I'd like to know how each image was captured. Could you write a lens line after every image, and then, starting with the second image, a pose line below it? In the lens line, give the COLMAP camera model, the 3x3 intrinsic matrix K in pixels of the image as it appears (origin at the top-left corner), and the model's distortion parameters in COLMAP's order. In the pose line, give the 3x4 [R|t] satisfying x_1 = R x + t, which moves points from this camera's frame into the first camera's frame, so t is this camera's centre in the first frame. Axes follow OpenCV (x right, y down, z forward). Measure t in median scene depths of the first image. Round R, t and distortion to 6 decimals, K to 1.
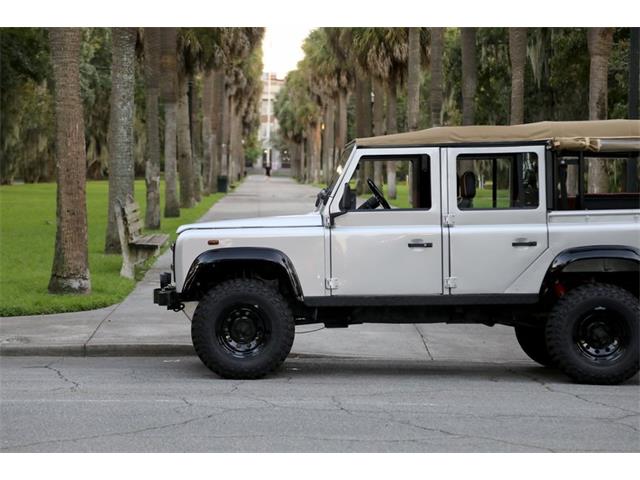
lens RADIAL K [[1795.9, 0, 320.3], [0, 1795.9, 240.4], [0, 0, 1]] dist [0.705895, 0.114369]
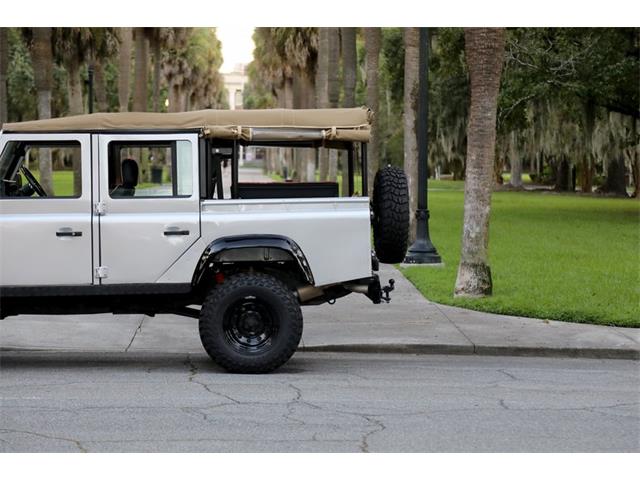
lens RADIAL K [[1799.5, 0, 320.5], [0, 1799.5, 240.0], [0, 0, 1]] dist [0.695283, -0.307202]
pose [[0.999933, 0.000750, 0.011511, 0.178952], [-0.000802, 0.999989, 0.004537, 0.001259], [-0.011507, -0.004546, 0.999923, 0.013542]]
